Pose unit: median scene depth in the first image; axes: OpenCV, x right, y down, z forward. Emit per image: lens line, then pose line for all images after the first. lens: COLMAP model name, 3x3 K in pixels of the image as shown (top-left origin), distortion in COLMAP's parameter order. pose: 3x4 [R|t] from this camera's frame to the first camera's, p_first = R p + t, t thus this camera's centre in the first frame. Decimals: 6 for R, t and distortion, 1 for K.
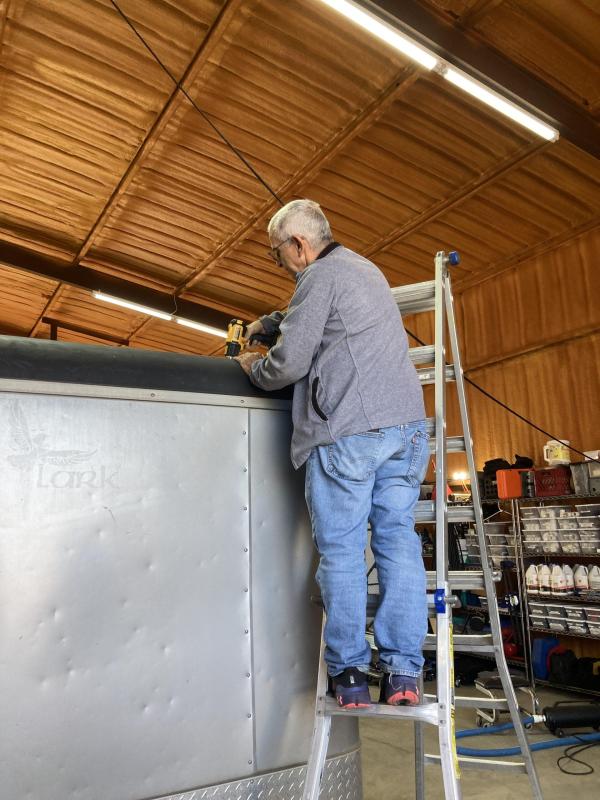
lens RADIAL K [[661.6, 0, 299.1], [0, 661.6, 395.7], [0, 0, 1]] dist [0.008638, 0.019467]
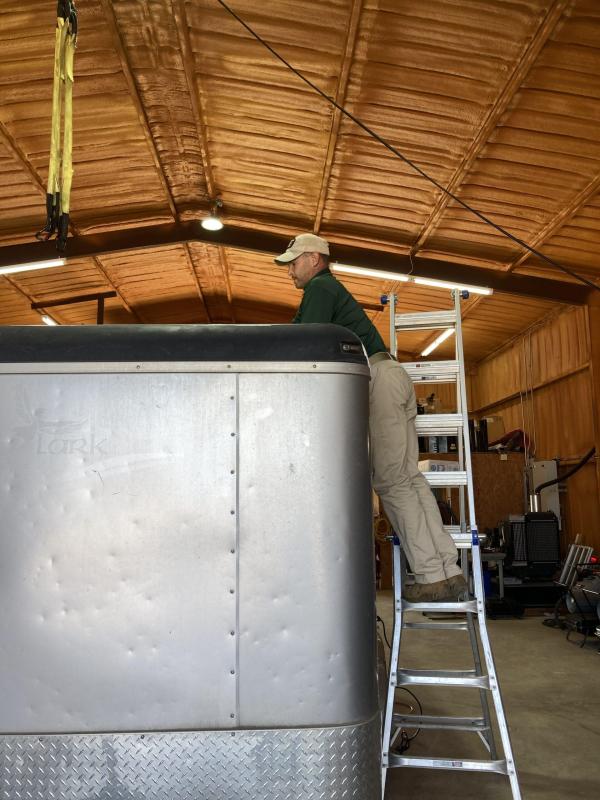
lens RADIAL K [[661.6, 0, 299.1], [0, 661.6, 395.7], [0, 0, 1]] dist [0.008638, 0.019467]
pose [[0.891434, -0.052053, -0.450150, 0.144145], [0.078576, 0.996088, 0.040422, 0.006452], [0.446285, -0.071405, 0.892037, 0.043704]]
